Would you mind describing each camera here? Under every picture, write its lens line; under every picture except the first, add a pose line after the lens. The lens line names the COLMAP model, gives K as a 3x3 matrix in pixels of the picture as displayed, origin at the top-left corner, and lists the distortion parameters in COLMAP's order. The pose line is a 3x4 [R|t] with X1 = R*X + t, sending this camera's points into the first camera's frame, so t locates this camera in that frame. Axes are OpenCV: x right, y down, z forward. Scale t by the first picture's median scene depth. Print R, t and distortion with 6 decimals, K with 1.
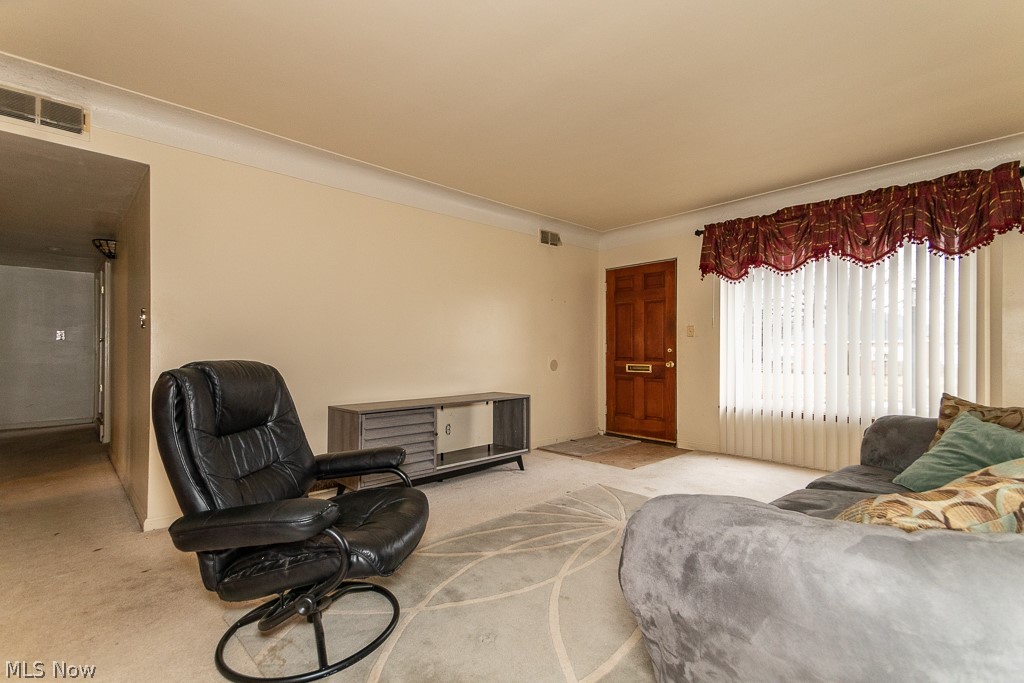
lens RADIAL K [[447.4, 0, 524.4], [0, 447.4, 347.3], [0, 0, 1]] dist [0.026013, -0.000565]
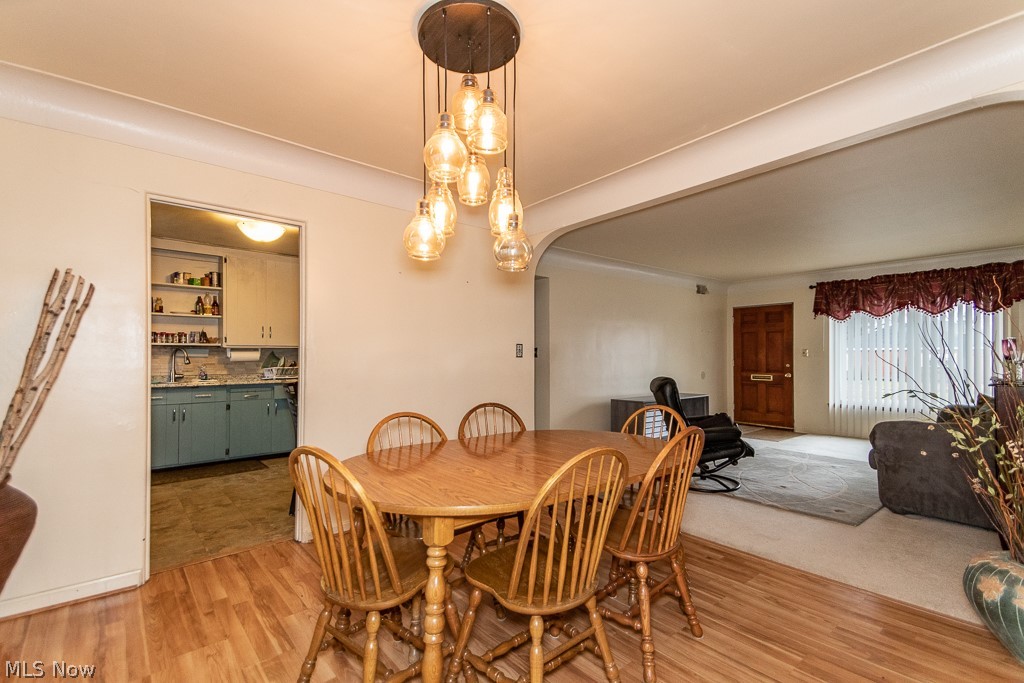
lens RADIAL K [[468.3, 0, 511.6], [0, 468.3, 352.4], [0, 0, 1]] dist [0.024645, -0.000458]
pose [[0.998246, -0.009086, -0.058501, -0.591625], [0.009473, 0.999935, 0.006336, -0.065561], [0.058440, -0.006879, 0.998267, -0.716135]]
